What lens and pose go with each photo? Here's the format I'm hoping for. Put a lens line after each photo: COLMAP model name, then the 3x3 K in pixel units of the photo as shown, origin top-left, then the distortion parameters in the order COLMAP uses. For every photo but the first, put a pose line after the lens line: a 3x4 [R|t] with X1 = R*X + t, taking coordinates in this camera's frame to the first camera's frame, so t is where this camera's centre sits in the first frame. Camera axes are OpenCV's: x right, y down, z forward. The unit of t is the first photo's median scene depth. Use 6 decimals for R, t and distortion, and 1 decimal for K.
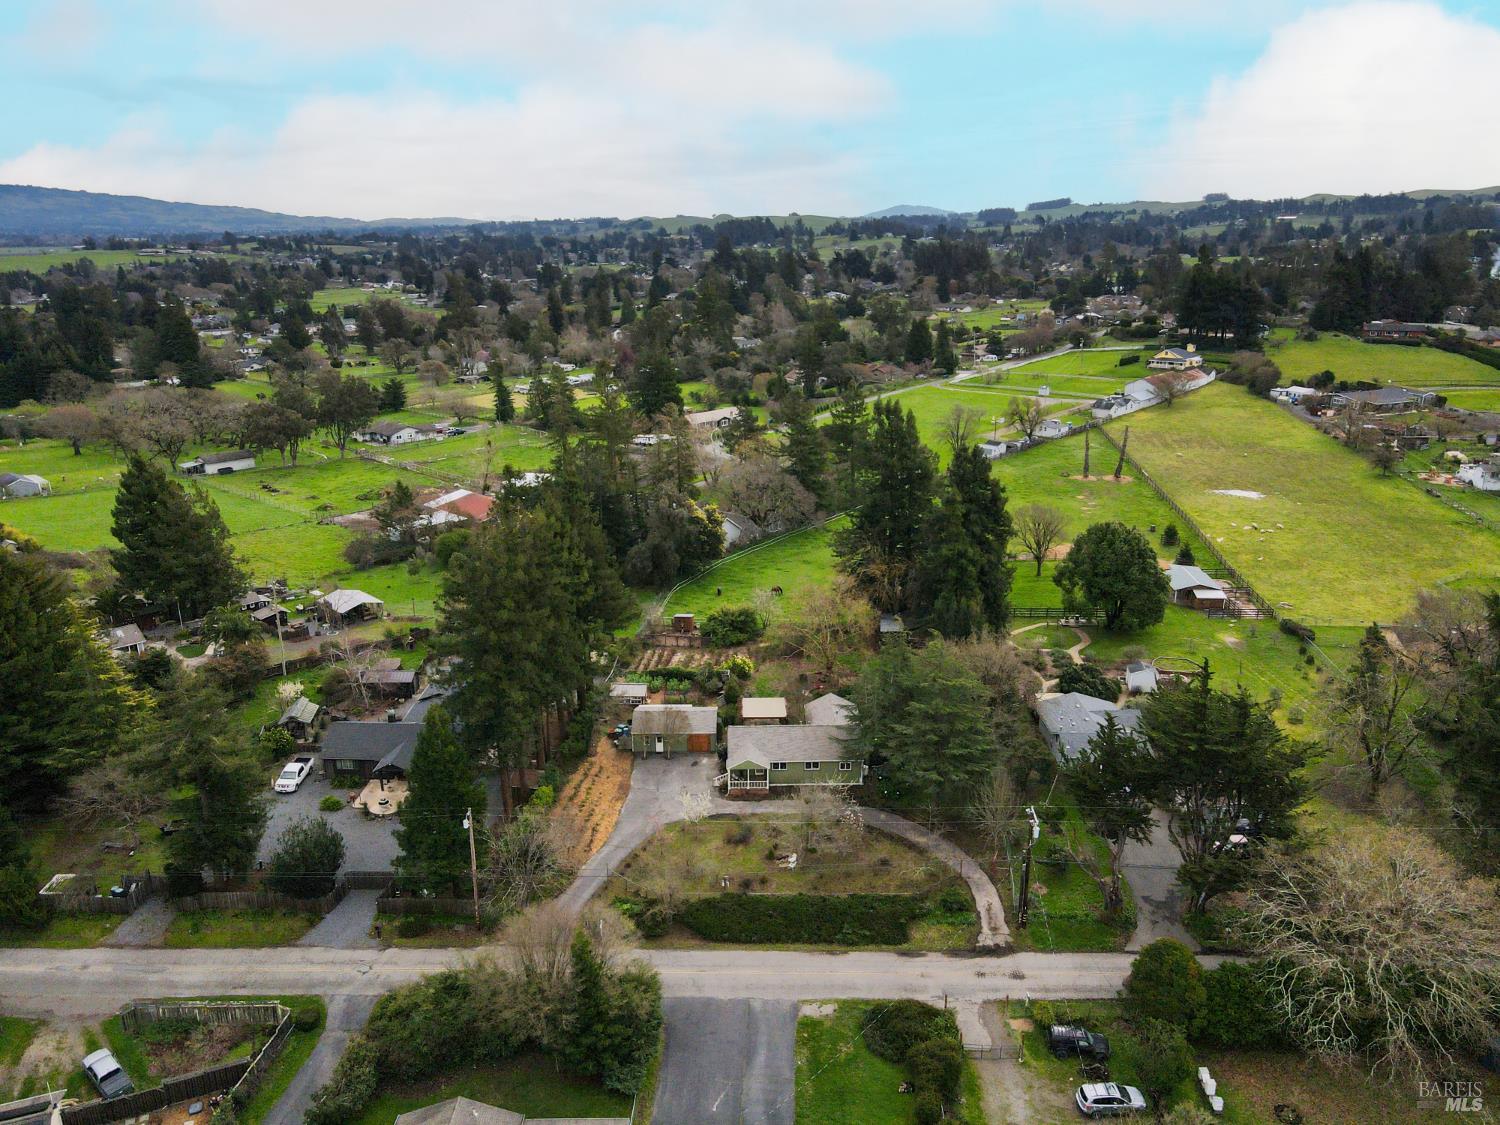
lens RADIAL K [[1098.6, 0, 747.3], [0, 1098.6, 571.4], [0, 0, 1]] dist [0.004744, 0.024432]
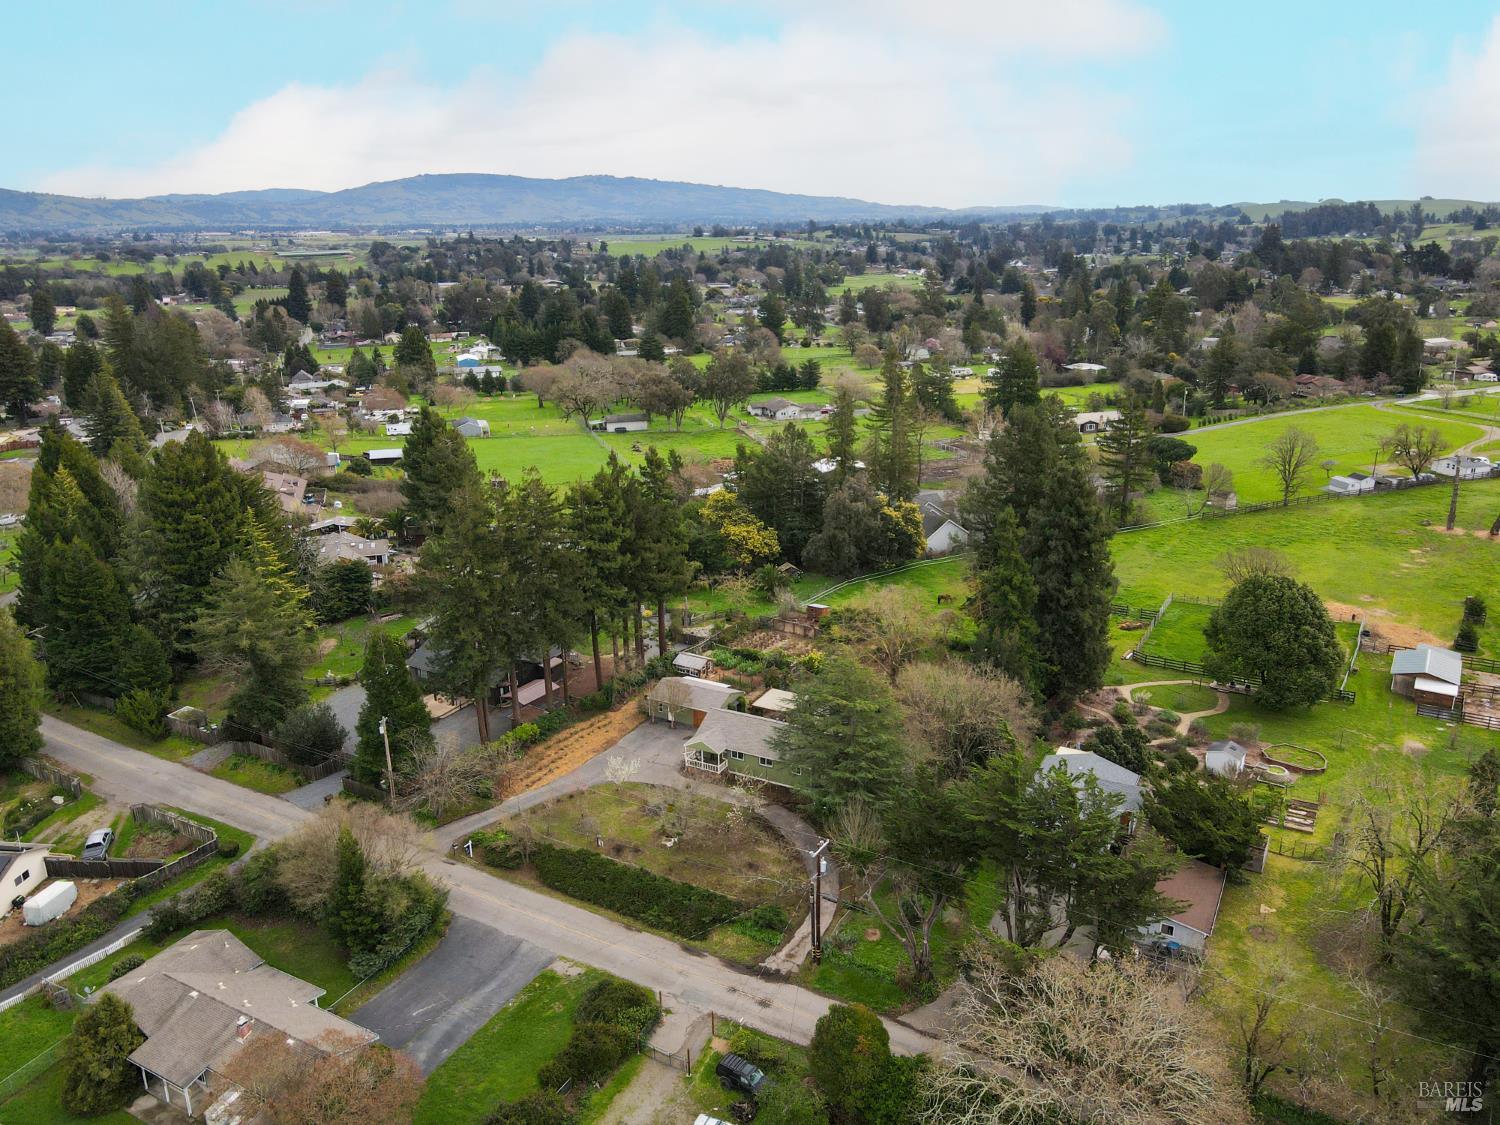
lens RADIAL K [[1098.6, 0, 747.3], [0, 1098.6, 571.4], [0, 0, 1]] dist [0.004744, 0.024432]
pose [[0.879983, 0.146610, -0.451814, 0.427929], [-0.142105, 0.988868, 0.044106, -0.033564], [0.453251, 0.025393, 0.891021, 0.085496]]
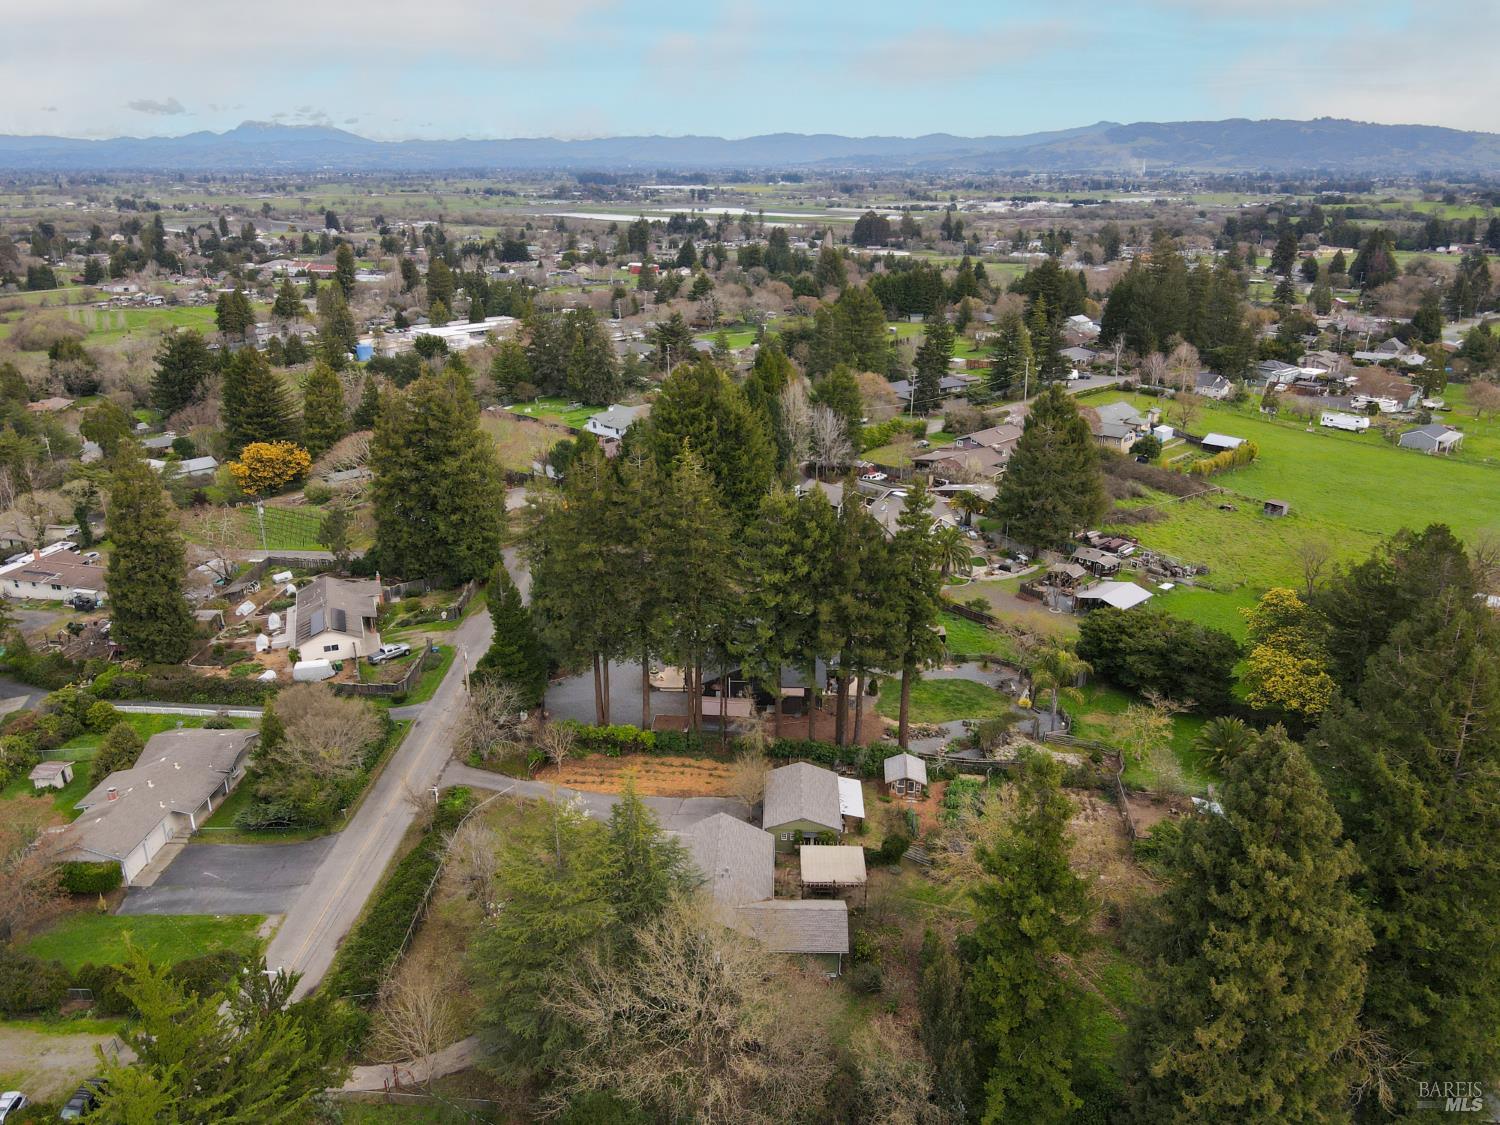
lens RADIAL K [[1098.6, 0, 747.3], [0, 1098.6, 571.4], [0, 0, 1]] dist [0.004744, 0.024432]
pose [[-0.030760, 0.367923, -0.929348, 0.605723], [-0.304925, 0.882010, 0.359275, -0.280314], [0.951879, 0.294433, 0.085058, 0.835083]]
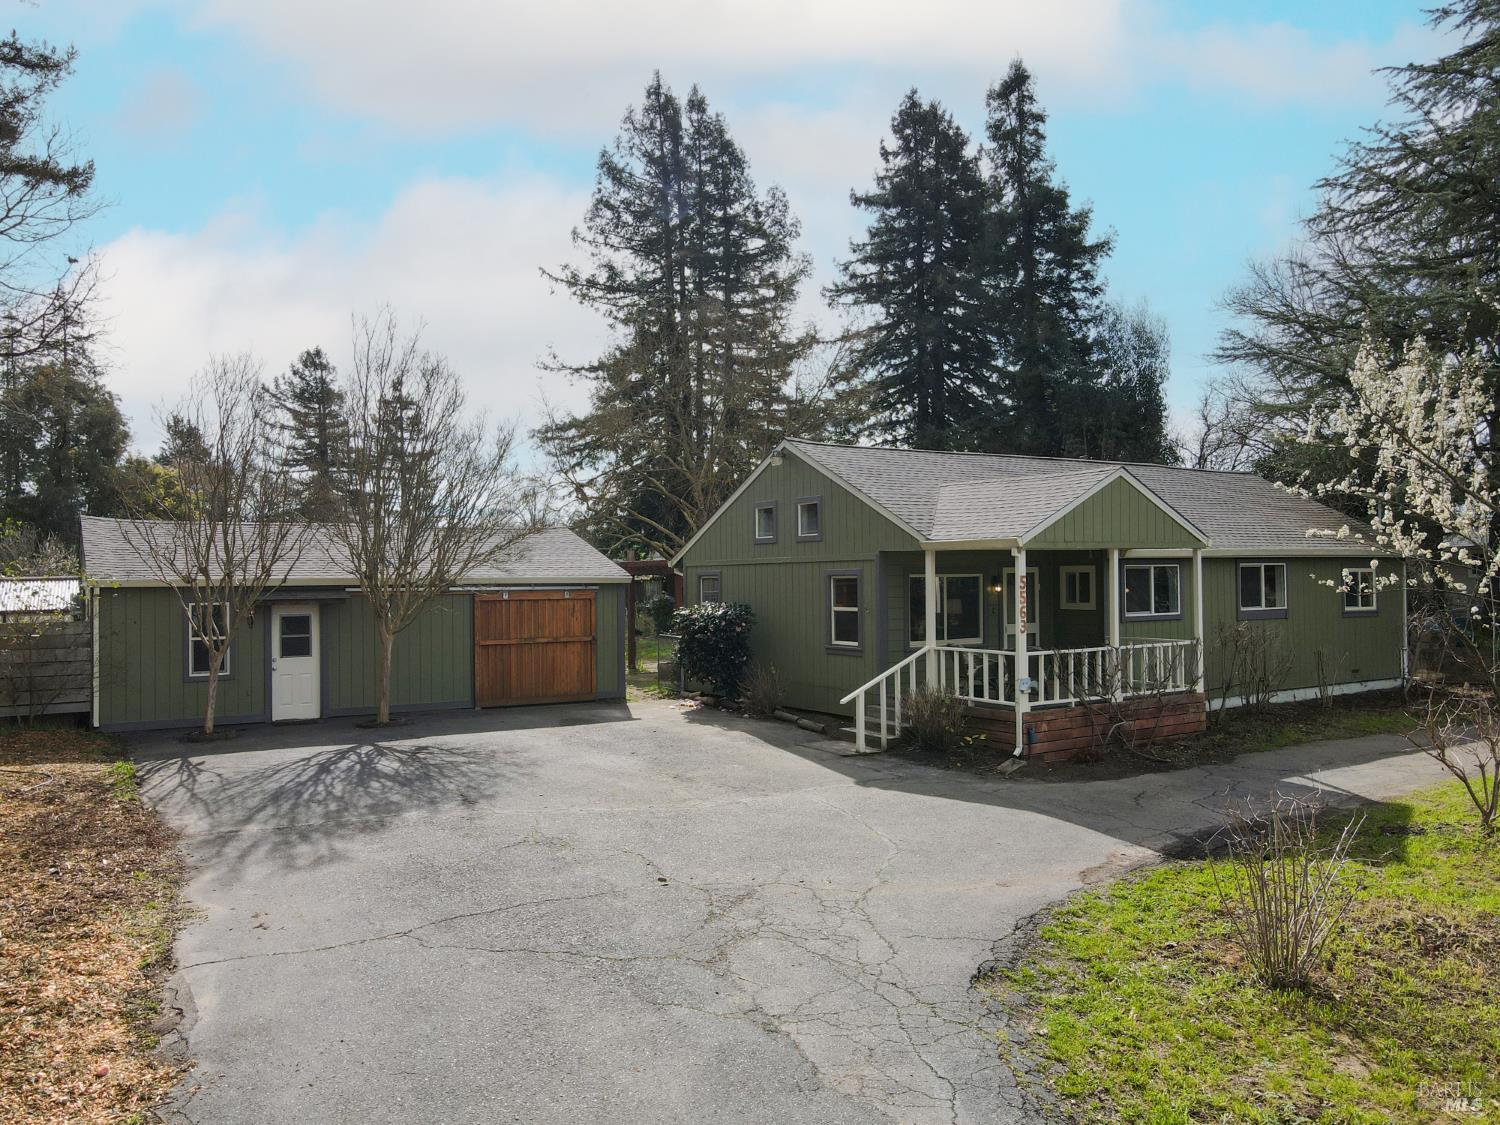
lens RADIAL K [[1098.6, 0, 747.3], [0, 1098.6, 571.4], [0, 0, 1]] dist [0.004744, 0.024432]
pose [[0.842042, 0.003923, 0.539398, -0.106791], [0.166095, 0.949502, -0.266193, 0.190468], [-0.513204, 0.313737, 0.798869, 0.811773]]
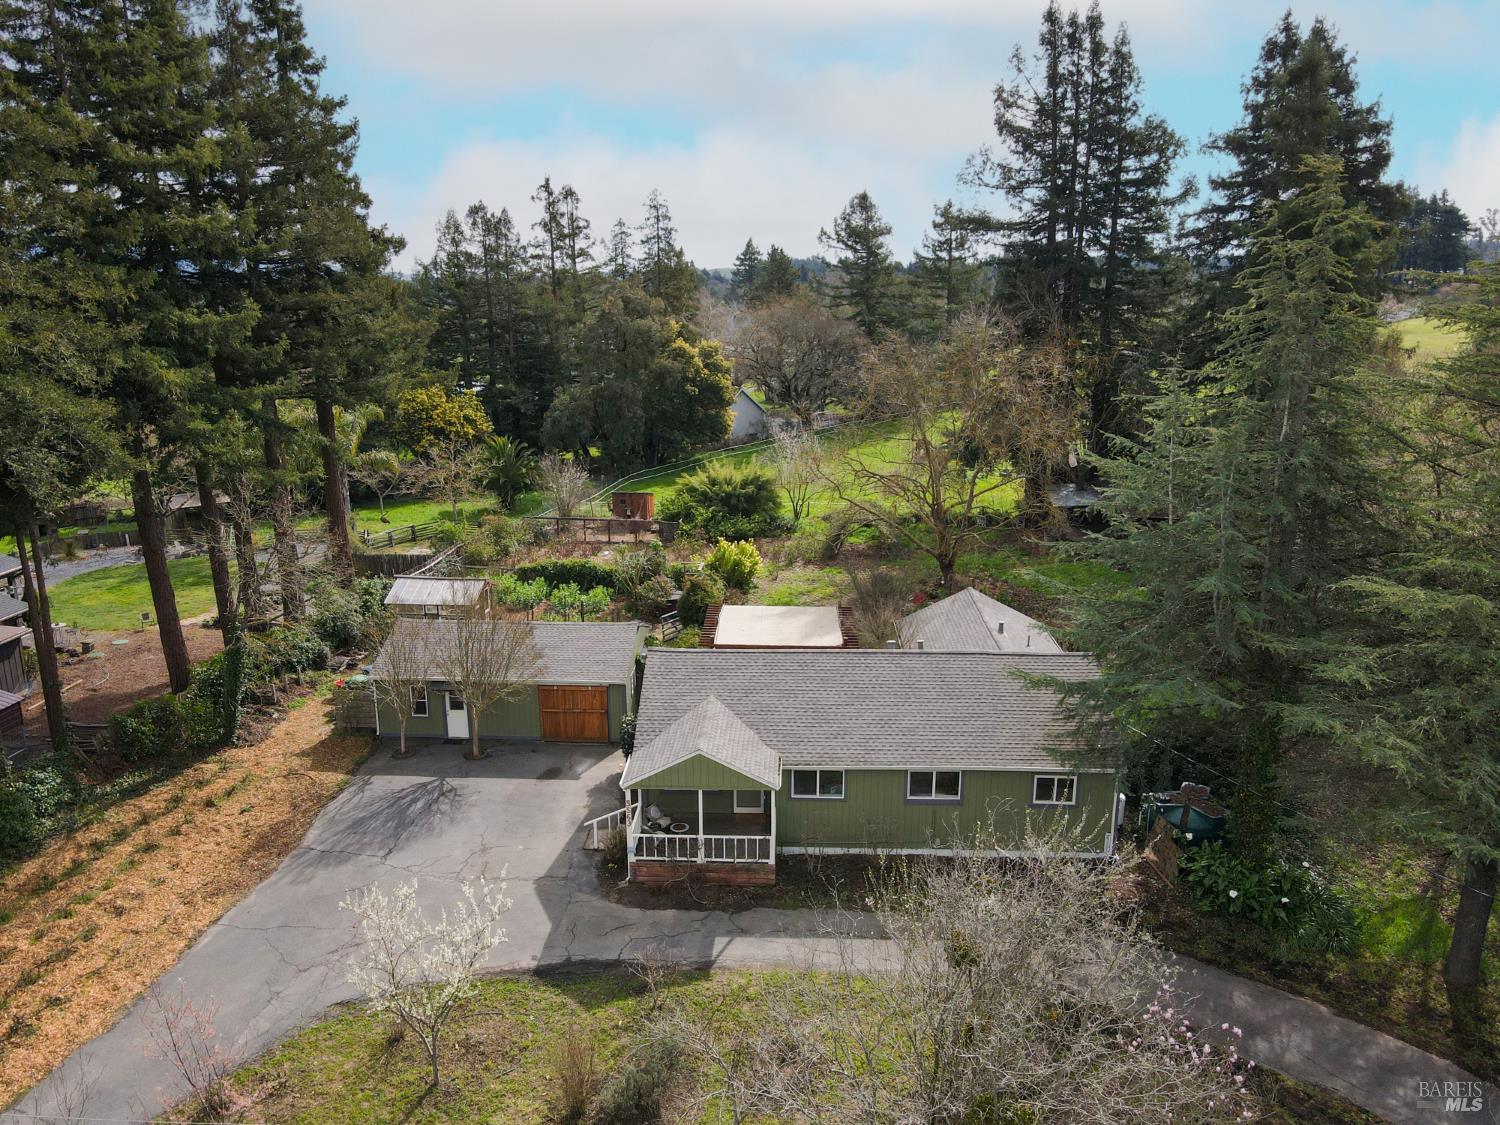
lens RADIAL K [[1098.6, 0, 747.3], [0, 1098.6, 571.4], [0, 0, 1]] dist [0.004744, 0.024432]
pose [[0.998848, 0.018243, -0.044385, 0.020558], [-0.020355, 0.998658, -0.047614, 0.124208], [0.043456, 0.048463, 0.997879, 0.650678]]
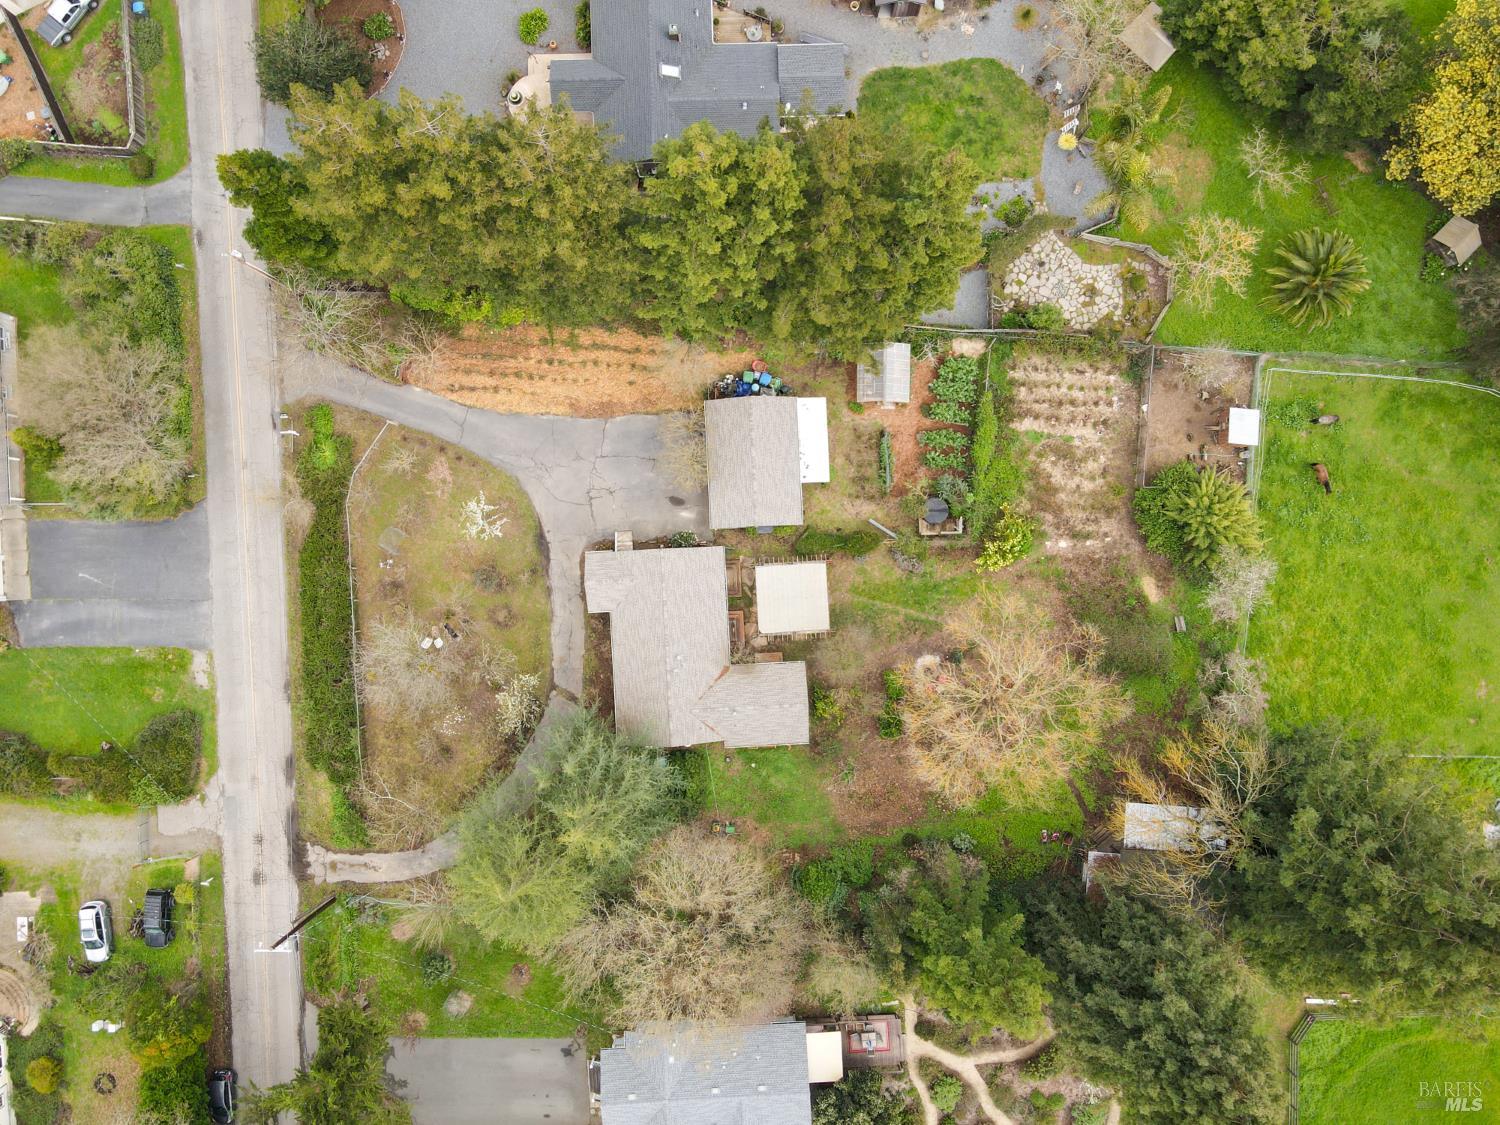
lens RADIAL K [[1098.6, 0, 747.3], [0, 1098.6, 571.4], [0, 0, 1]] dist [0.004744, 0.024432]
pose [[0.048078, 0.998830, 0.005186, -0.004195], [-0.308420, 0.009907, 0.951199, -0.475317], [0.950035, -0.047331, 0.308535, 0.782521]]
